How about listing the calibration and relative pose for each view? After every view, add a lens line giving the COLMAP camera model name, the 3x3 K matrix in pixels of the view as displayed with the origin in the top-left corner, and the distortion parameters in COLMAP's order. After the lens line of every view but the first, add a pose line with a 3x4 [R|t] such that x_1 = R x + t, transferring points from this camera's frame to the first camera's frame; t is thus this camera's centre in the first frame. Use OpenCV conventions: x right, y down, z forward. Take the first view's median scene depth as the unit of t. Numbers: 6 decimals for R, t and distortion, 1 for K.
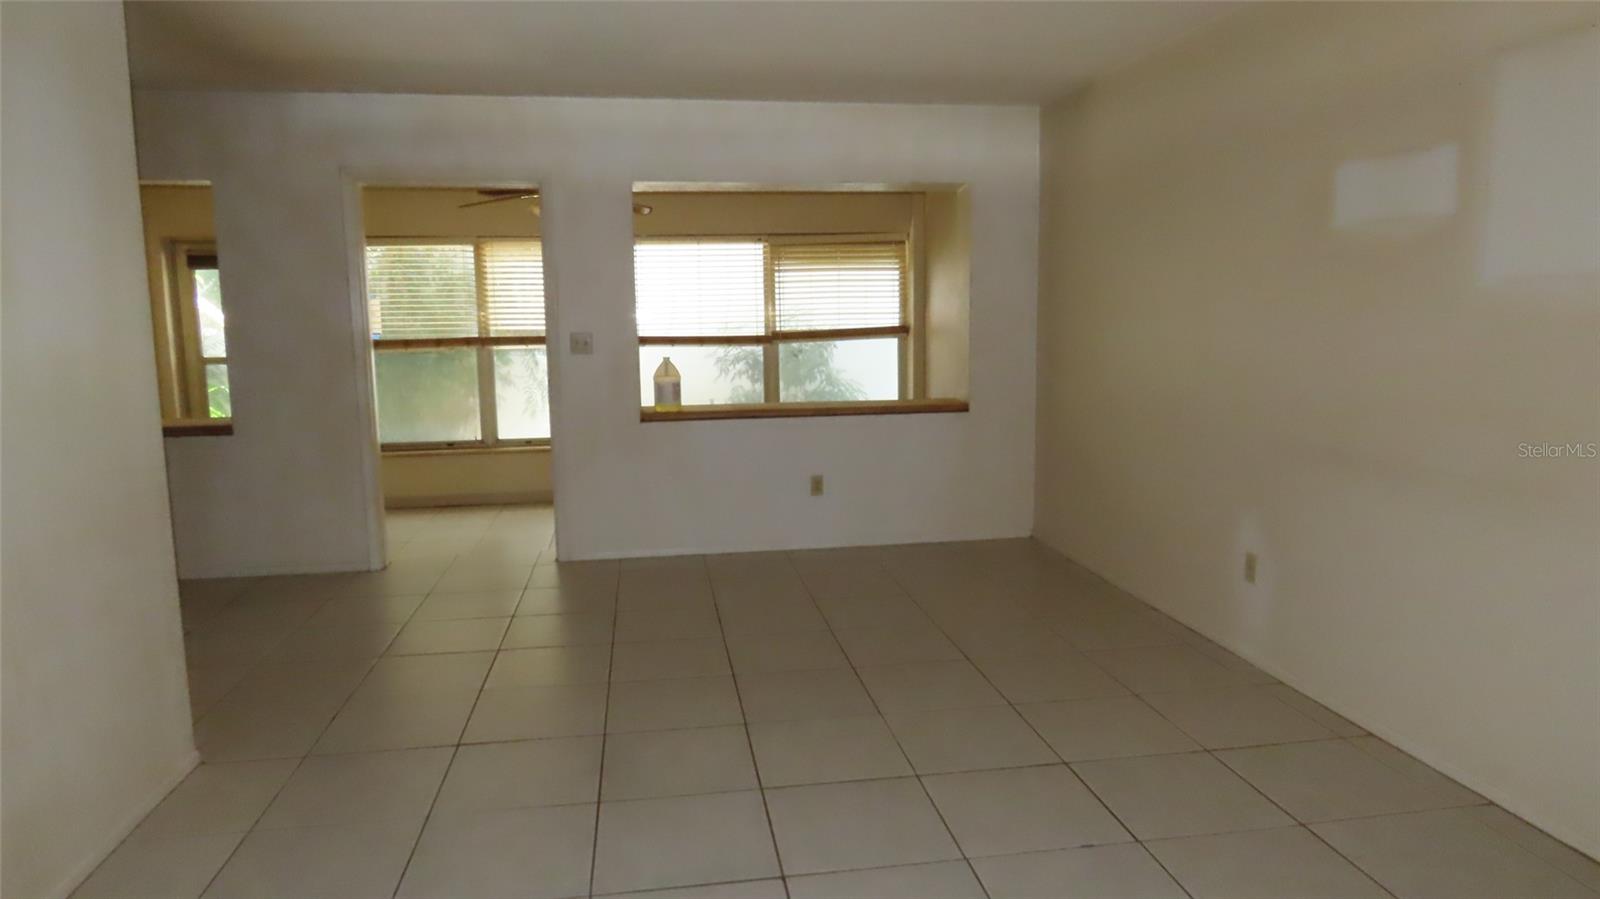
lens RADIAL K [[1012.8, 0, 796.8], [0, 1012.8, 451.0], [0, 0, 1]] dist [-0.002795, -0.001832]
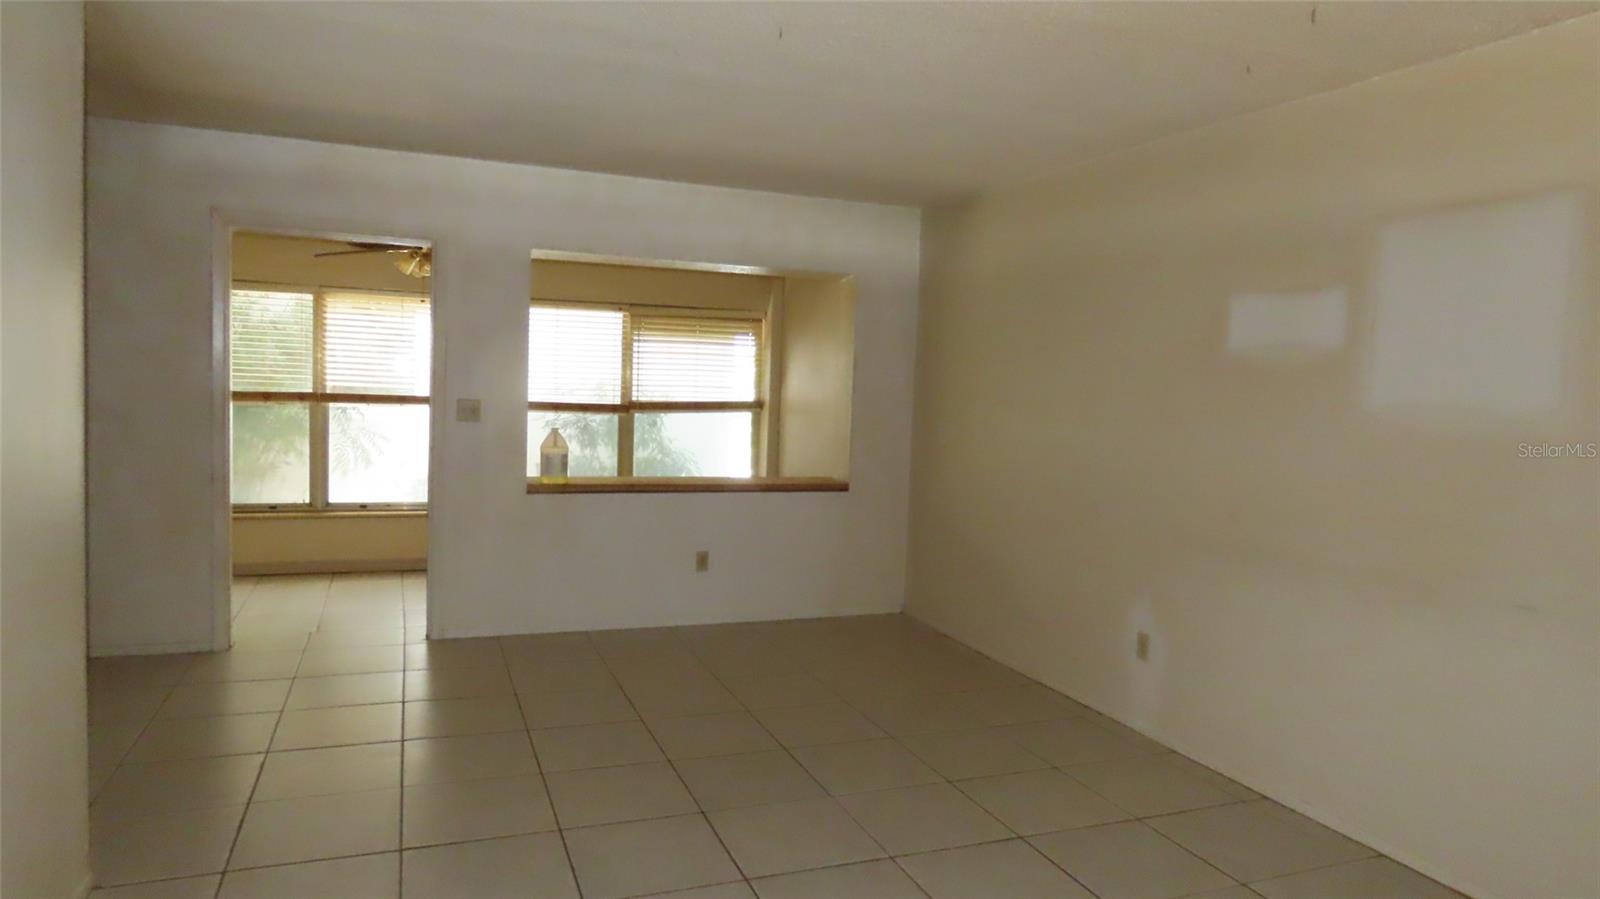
lens RADIAL K [[1012.8, 0, 803.6], [0, 1012.8, 450.1], [0, 0, 1]] dist [-0.002795, -0.001832]
pose [[0.973414, 0.036474, 0.226132, -0.109117], [-0.022084, 0.997586, -0.065844, -0.011133], [-0.227987, 0.059099, 0.971869, -0.001365]]
